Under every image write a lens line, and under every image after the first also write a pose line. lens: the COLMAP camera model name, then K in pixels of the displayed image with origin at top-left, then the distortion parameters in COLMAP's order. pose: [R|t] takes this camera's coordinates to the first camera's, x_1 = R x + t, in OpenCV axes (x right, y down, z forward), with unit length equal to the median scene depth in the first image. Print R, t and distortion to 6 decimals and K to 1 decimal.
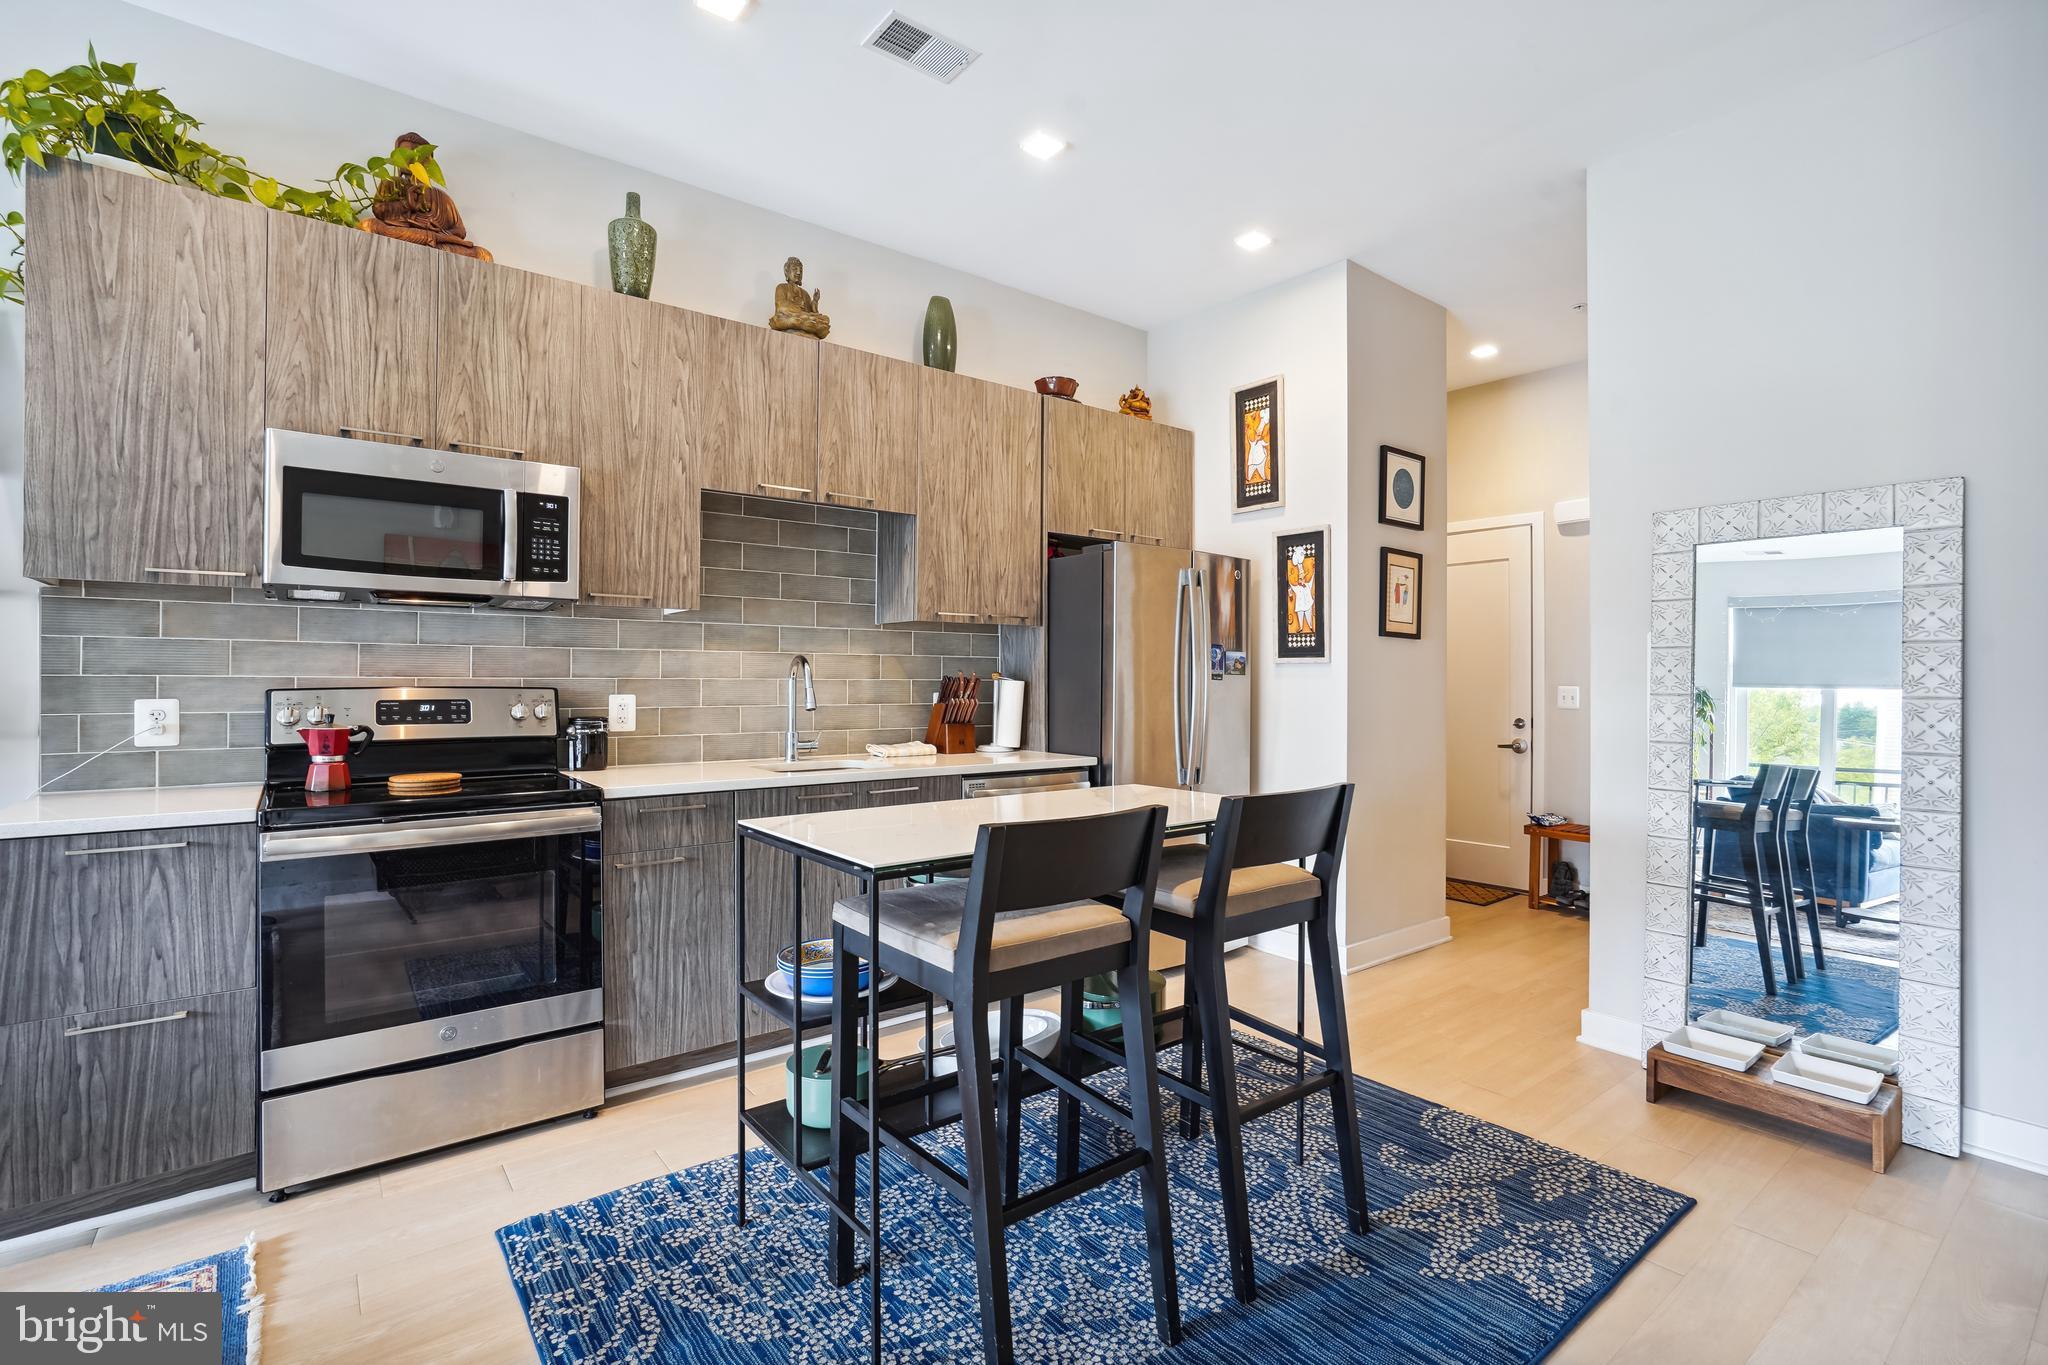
lens RADIAL K [[941.6, 0, 1018.5], [0, 941.6, 672.5], [0, 0, 1]] dist [-0.030179, 0.009251]
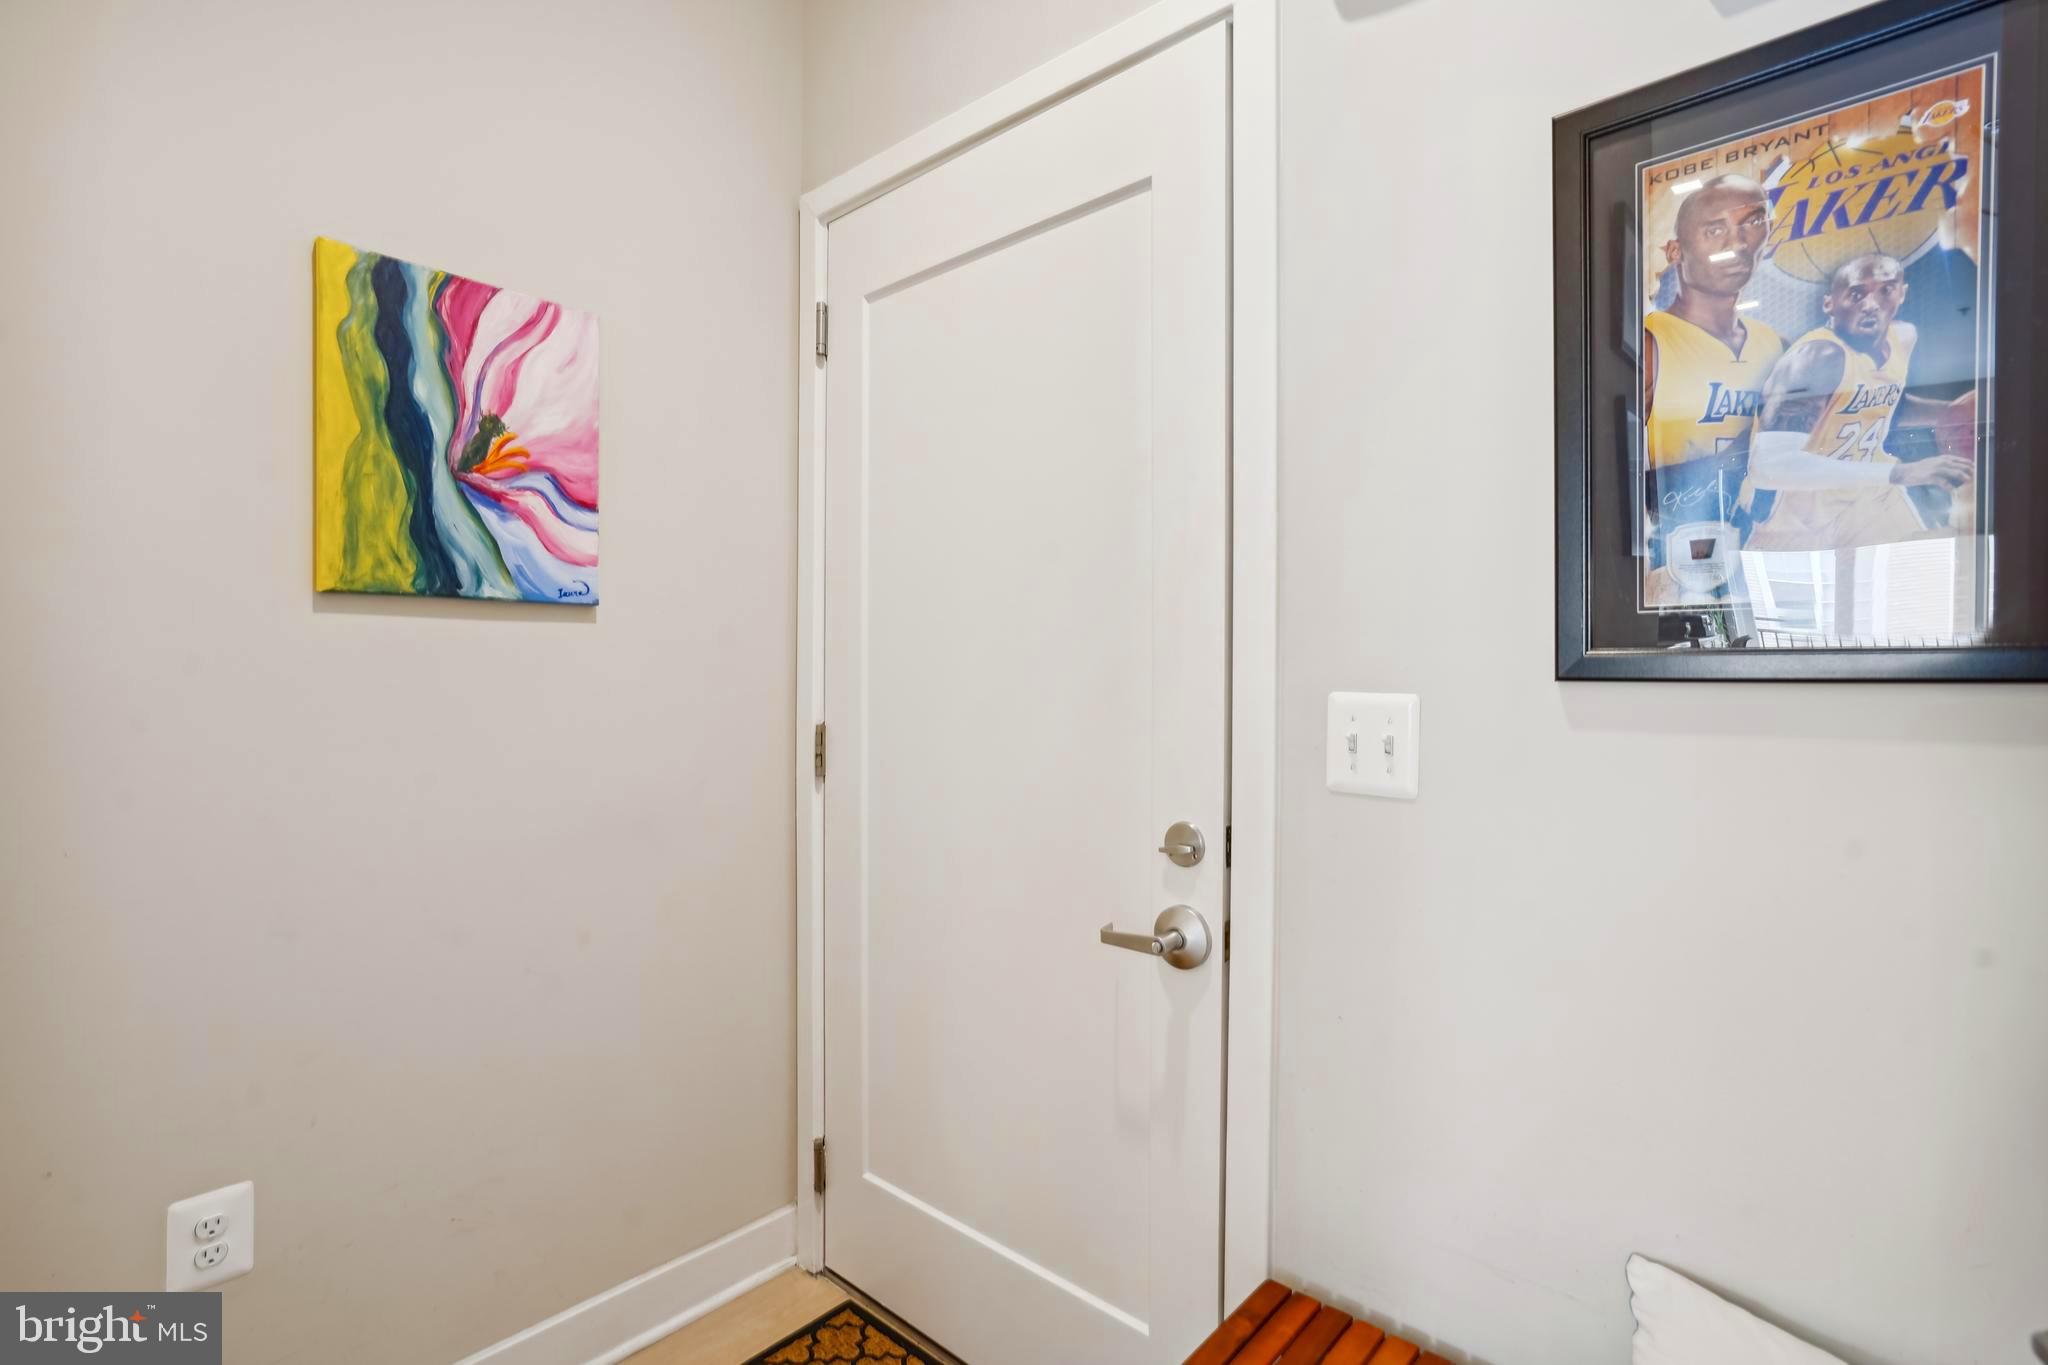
lens RADIAL K [[941.6, 0, 1019.7], [0, 941.6, 684.4], [0, 0, 1]] dist [-0.030179, 0.009251]
pose [[0.983465, 0.001609, 0.181094, 0.638649], [-0.004486, 0.999870, 0.015476, 0.012228], [-0.181045, -0.016032, 0.983344, 1.088001]]
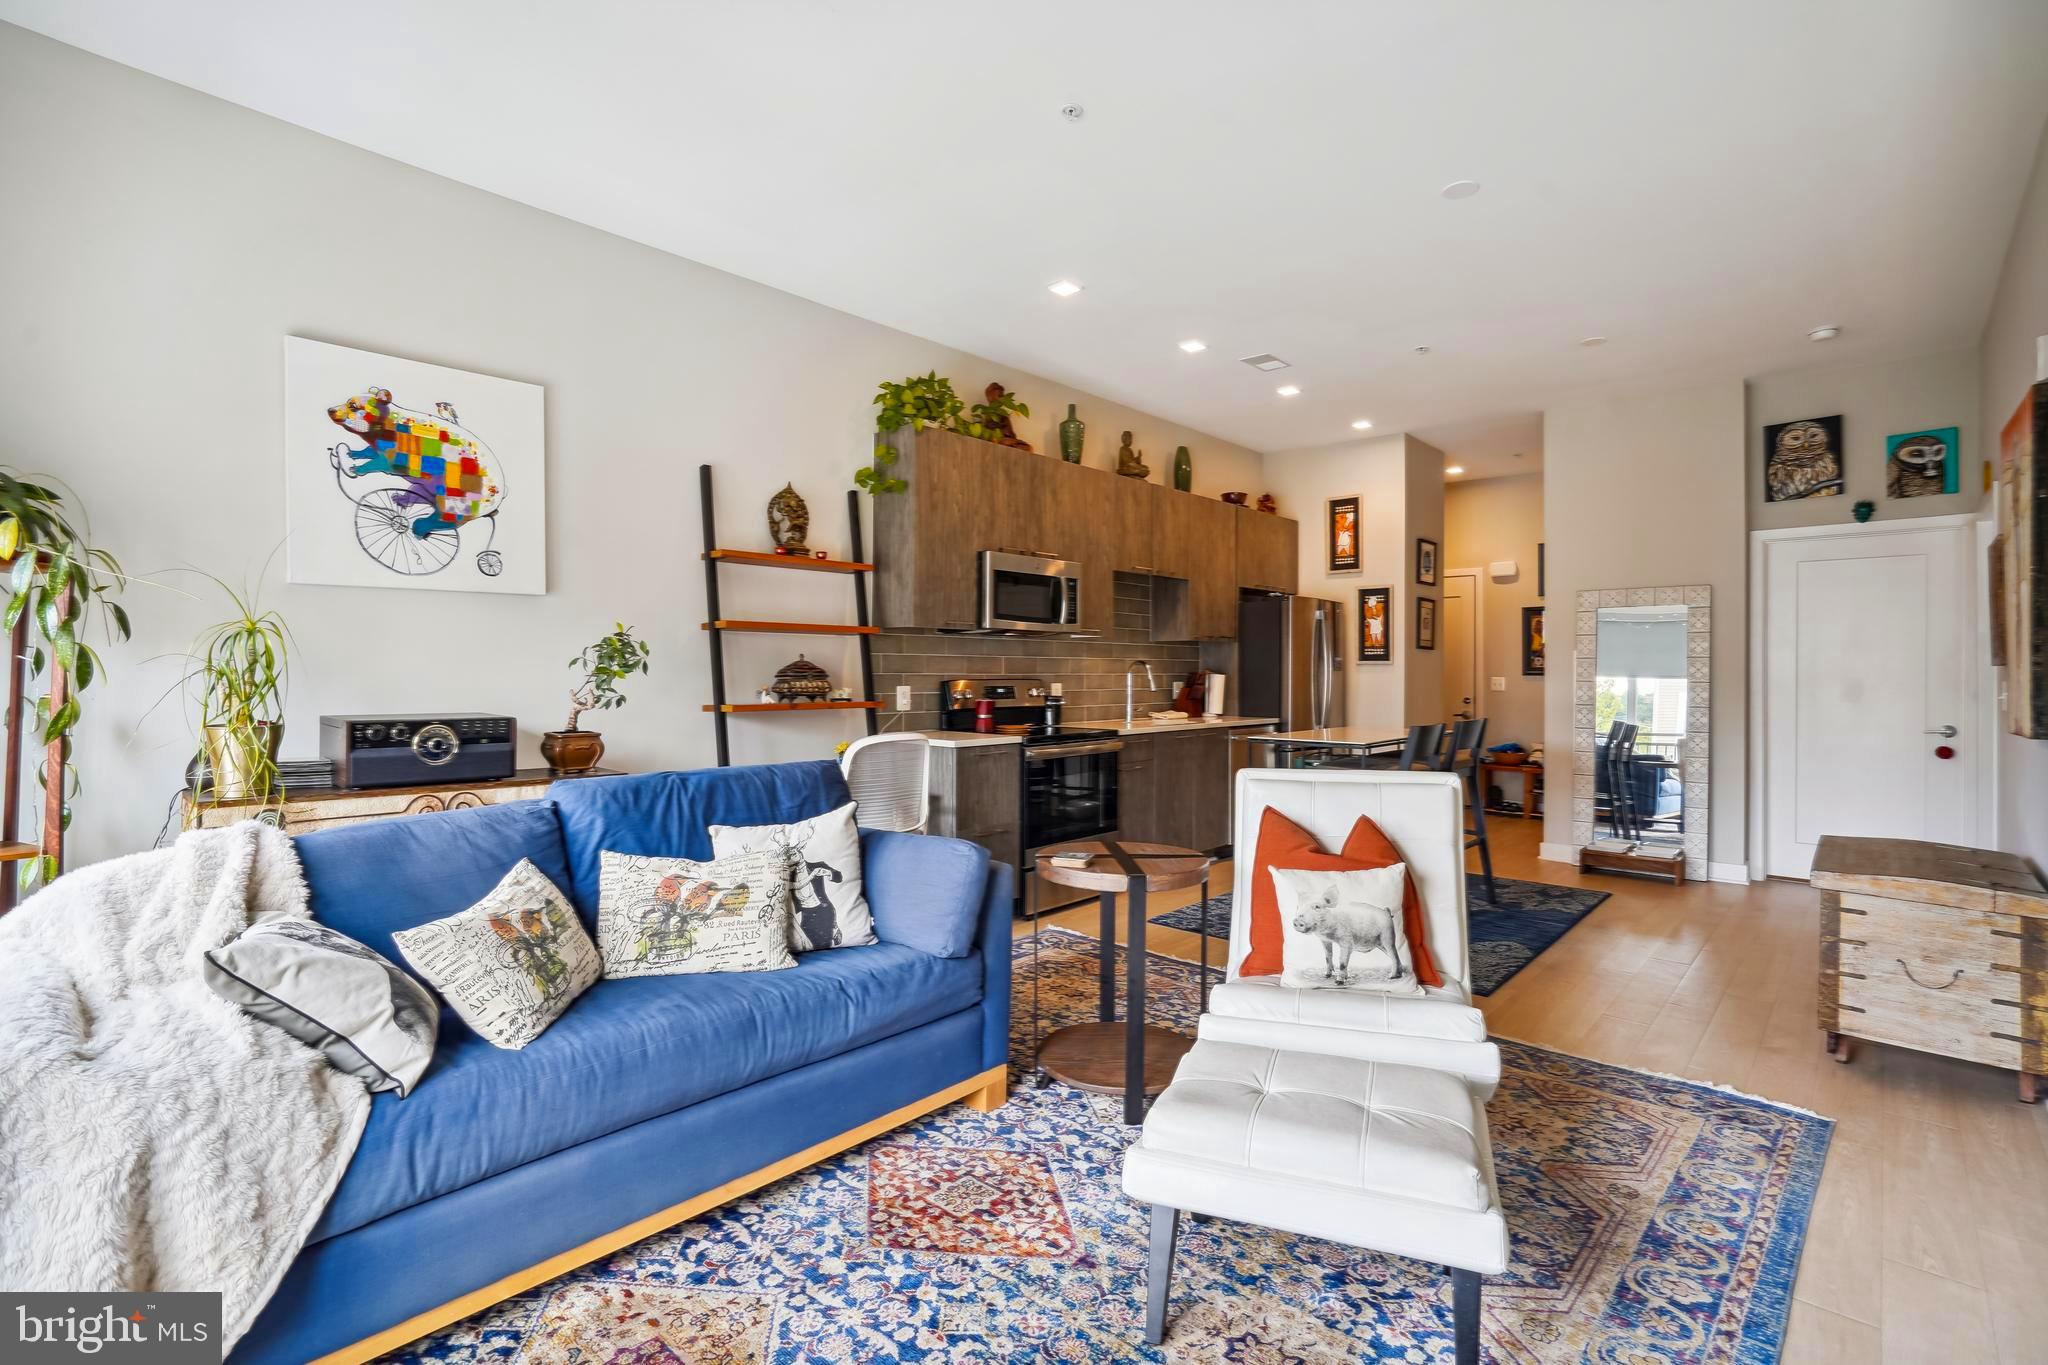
lens RADIAL K [[941.6, 0, 1028.3], [0, 941.6, 674.1], [0, 0, 1]] dist [-0.030179, 0.009251]
pose [[0.986981, -0.001913, 0.160824, -0.646128], [0.000235, 0.999945, 0.010457, -0.010538], [-0.160835, -0.010283, 0.986928, -0.637827]]
